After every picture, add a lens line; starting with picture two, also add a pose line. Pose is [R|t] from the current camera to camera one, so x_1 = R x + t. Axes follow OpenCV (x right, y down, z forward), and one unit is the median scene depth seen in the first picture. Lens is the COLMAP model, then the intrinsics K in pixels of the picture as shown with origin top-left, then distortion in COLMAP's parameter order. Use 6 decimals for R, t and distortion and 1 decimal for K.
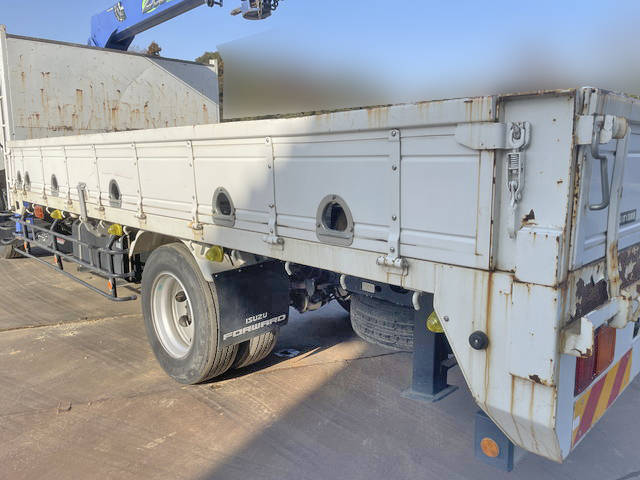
lens RADIAL K [[484.1, 0, 326.8], [0, 484.1, 235.1], [0, 0, 1]] dist [0.093234, -0.124635]
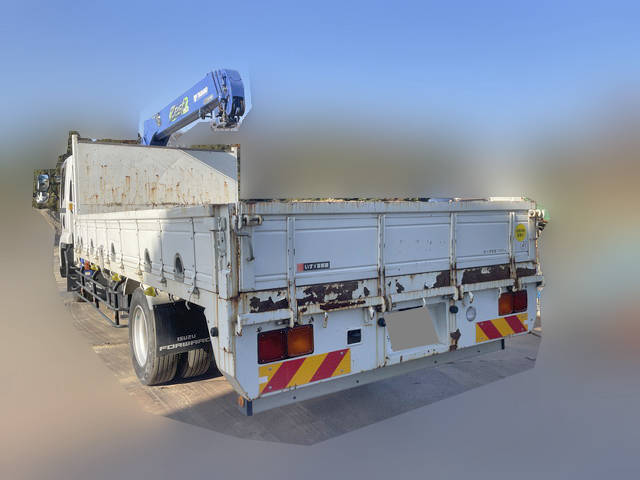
lens RADIAL K [[484.1, 0, 315.2], [0, 484.1, 231.3], [0, 0, 1]] dist [0.093234, -0.124635]
pose [[0.980075, -0.009196, -0.198416, 0.287417], [-0.015700, 0.992216, -0.123539, 0.016348], [0.198008, 0.124192, 0.972301, -0.208694]]
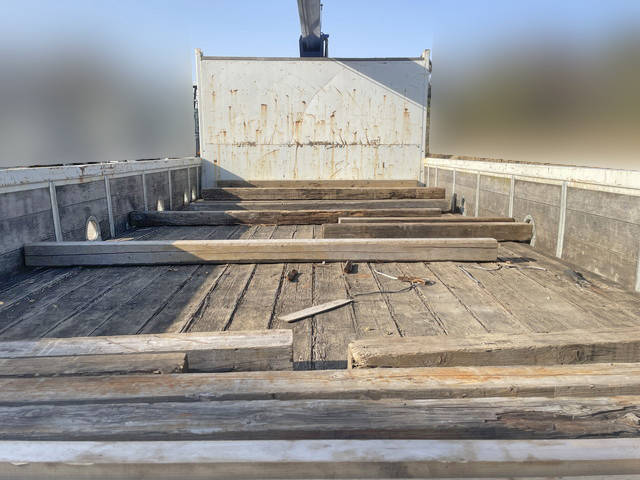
lens RADIAL K [[484.1, 0, 321.8], [0, 484.1, 237.3], [0, 0, 1]] dist [0.093234, -0.124635]
pose [[0.722284, 0.129618, -0.679341, 0.294847], [-0.112629, 0.991212, 0.069373, -0.116638], [0.682364, 0.026407, 0.730536, 0.387134]]
